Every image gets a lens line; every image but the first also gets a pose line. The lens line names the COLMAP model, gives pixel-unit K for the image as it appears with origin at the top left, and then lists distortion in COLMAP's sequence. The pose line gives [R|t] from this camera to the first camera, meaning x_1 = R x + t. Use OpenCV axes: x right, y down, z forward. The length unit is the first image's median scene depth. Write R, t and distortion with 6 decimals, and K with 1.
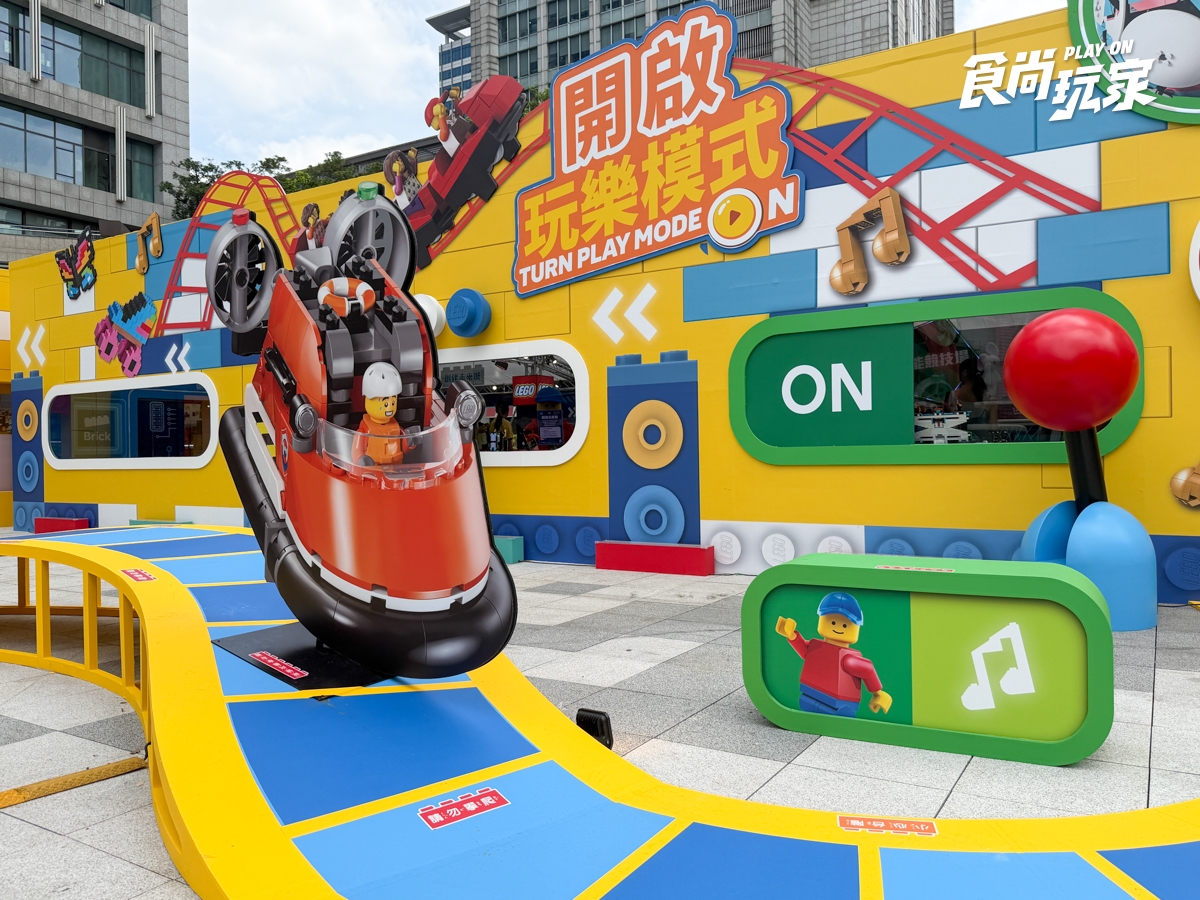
lens RADIAL K [[888.5, 0, 605.3], [0, 888.5, 467.2], [0, 0, 1]] dist [0.024650, -0.048604]
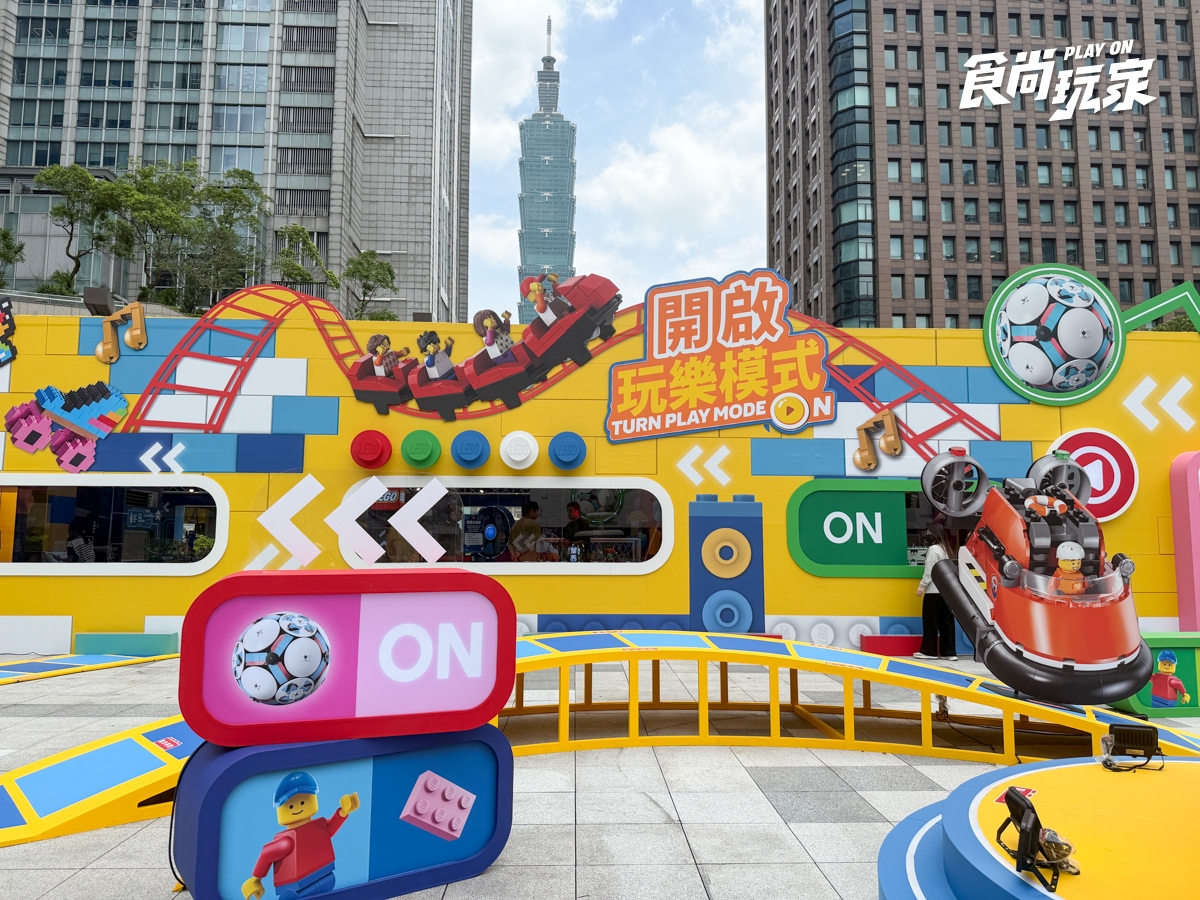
lens RADIAL K [[843.2, 0, 593.7], [0, 843.2, 442.1], [0, 0, 1]] dist [0.044802, -0.051225]
pose [[0.833163, 0.080001, 0.547211, -0.892673], [-0.006844, 0.990897, -0.134446, -0.031217], [-0.552986, 0.108271, 0.826126, -0.000033]]
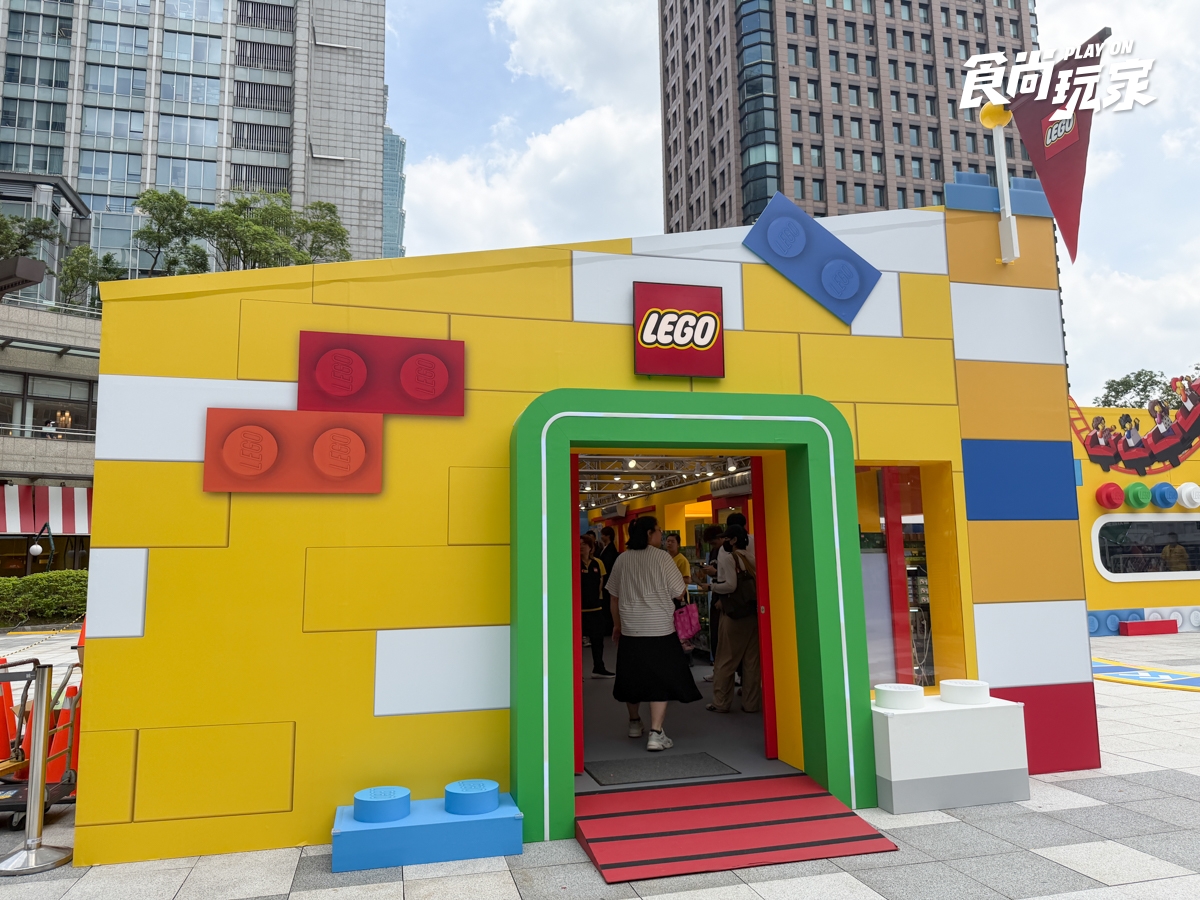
lens RADIAL K [[843.2, 0, 574.0], [0, 843.2, 449.5], [0, 0, 1]] dist [0.044802, -0.051225]
pose [[0.703628, 0.089610, 0.704896, -2.756681], [0.019409, 0.989222, -0.145129, -0.040368], [-0.710304, 0.115798, 0.694305, 0.809980]]
